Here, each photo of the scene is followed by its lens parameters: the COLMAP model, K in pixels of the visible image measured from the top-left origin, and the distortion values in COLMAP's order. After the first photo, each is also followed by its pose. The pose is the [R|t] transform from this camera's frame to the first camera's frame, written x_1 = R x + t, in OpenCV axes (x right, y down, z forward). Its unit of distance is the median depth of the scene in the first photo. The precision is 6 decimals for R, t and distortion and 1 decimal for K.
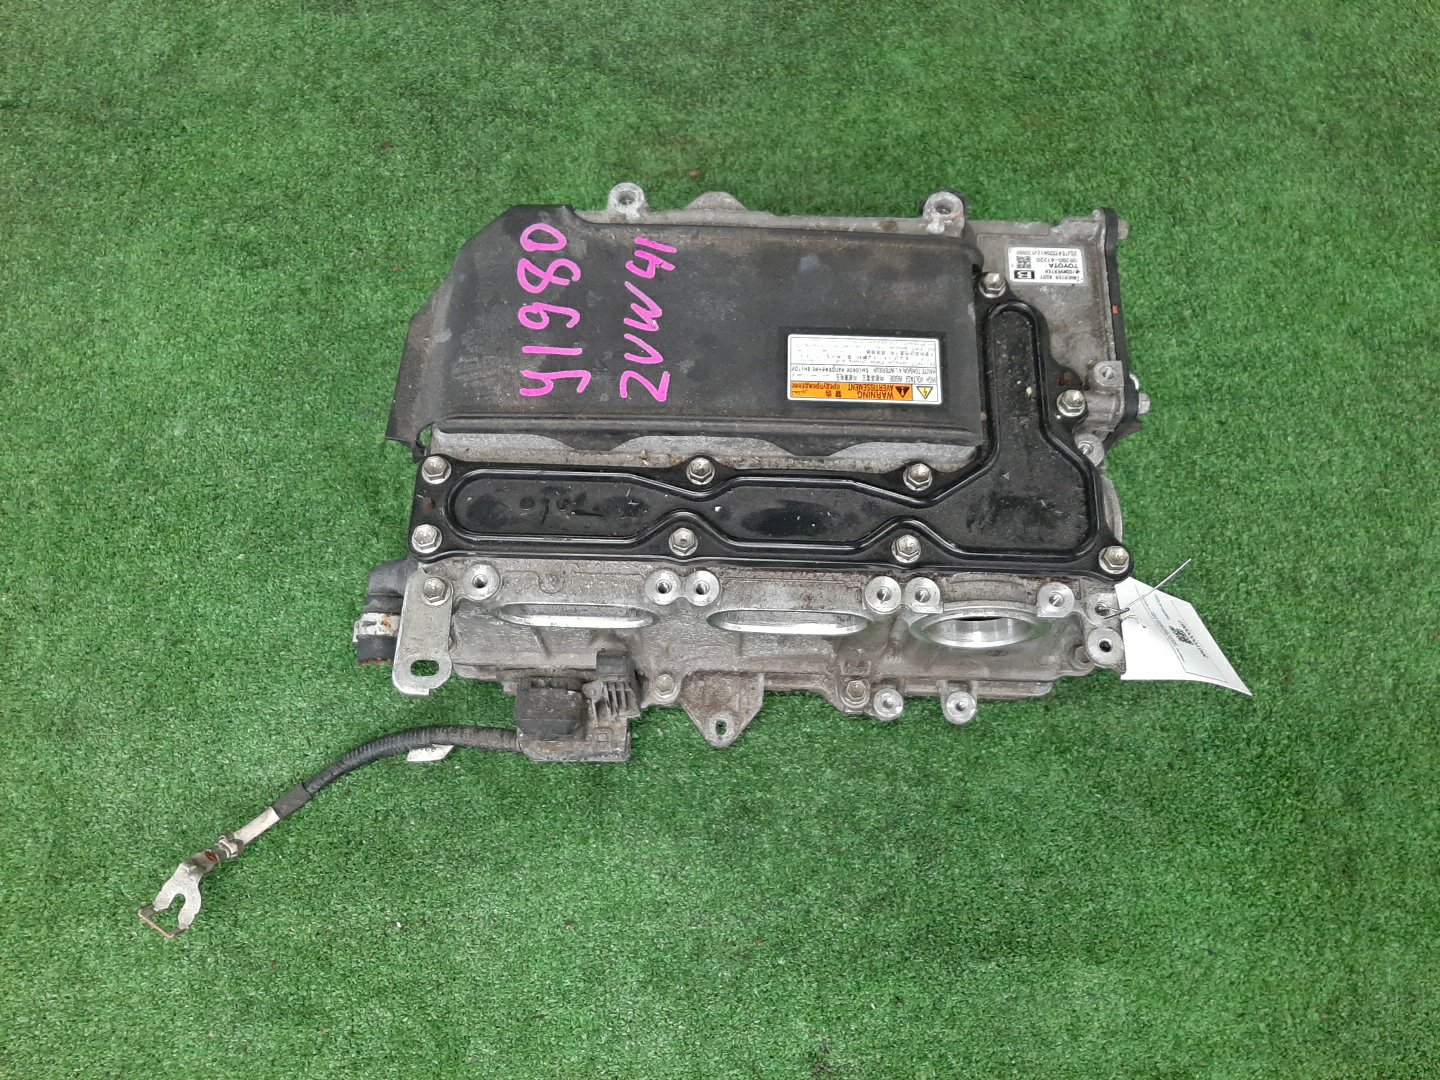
lens RADIAL K [[1131.0, 0, 720.0], [0, 1131.0, 540.0], [0, 0, 1]] dist [0.033072, -0.005648]
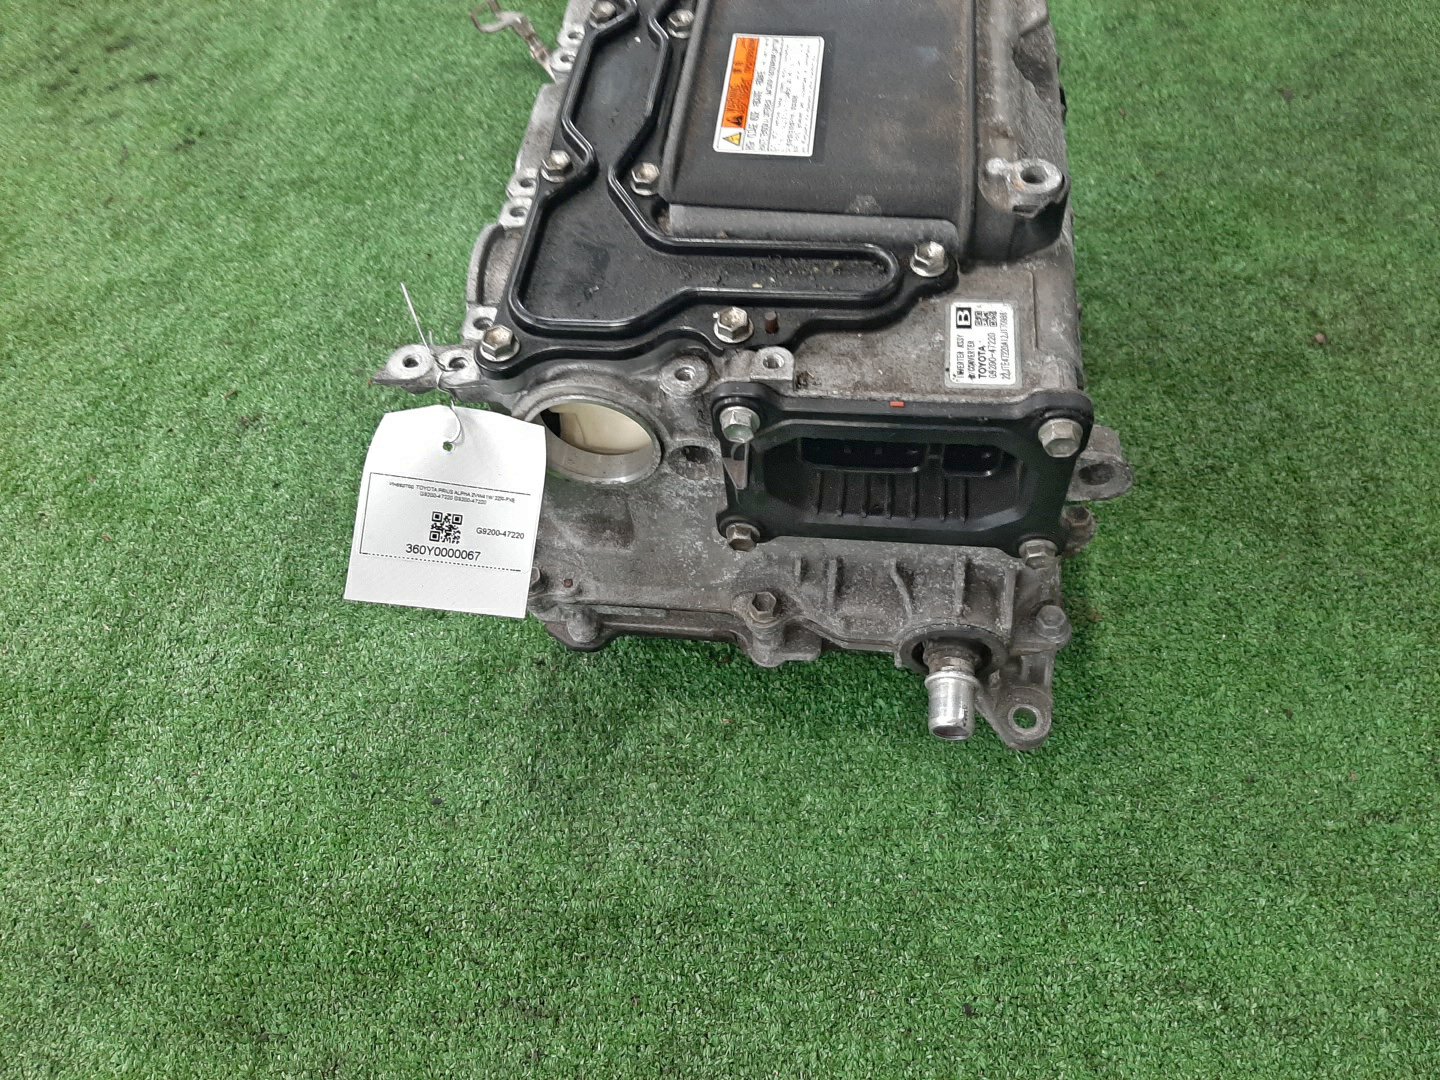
lens RADIAL K [[1131.0, 0, 720.0], [0, 1131.0, 540.0], [0, 0, 1]] dist [0.033072, -0.005648]
pose [[-0.094929, 0.811797, -0.576172, 0.779763], [-0.895958, 0.182588, 0.404873, -0.353177], [0.433876, 0.554659, 0.710003, 0.529976]]
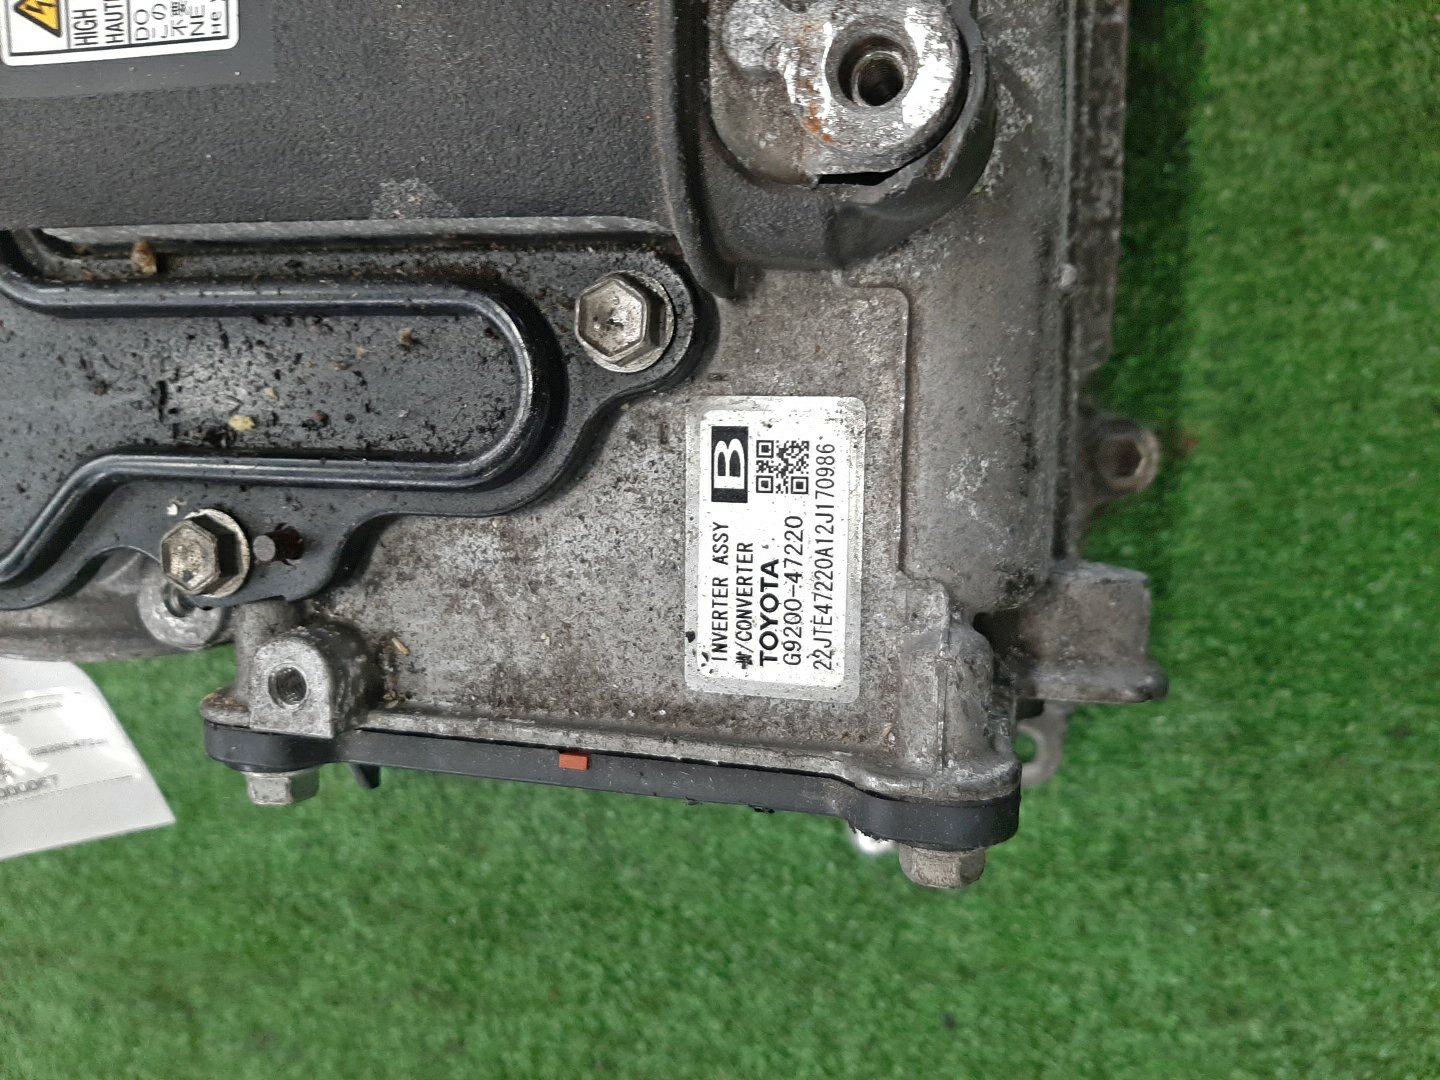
lens RADIAL K [[1149.2, 0, 720.0], [0, 1149.2, 540.0], [0, 0, 1]] dist [0.035738, -0.087459]
pose [[-0.001181, 0.997582, 0.069491, 0.267155], [-0.798942, -0.042734, 0.599888, -0.396401], [0.601407, -0.054811, 0.797060, 0.780264]]
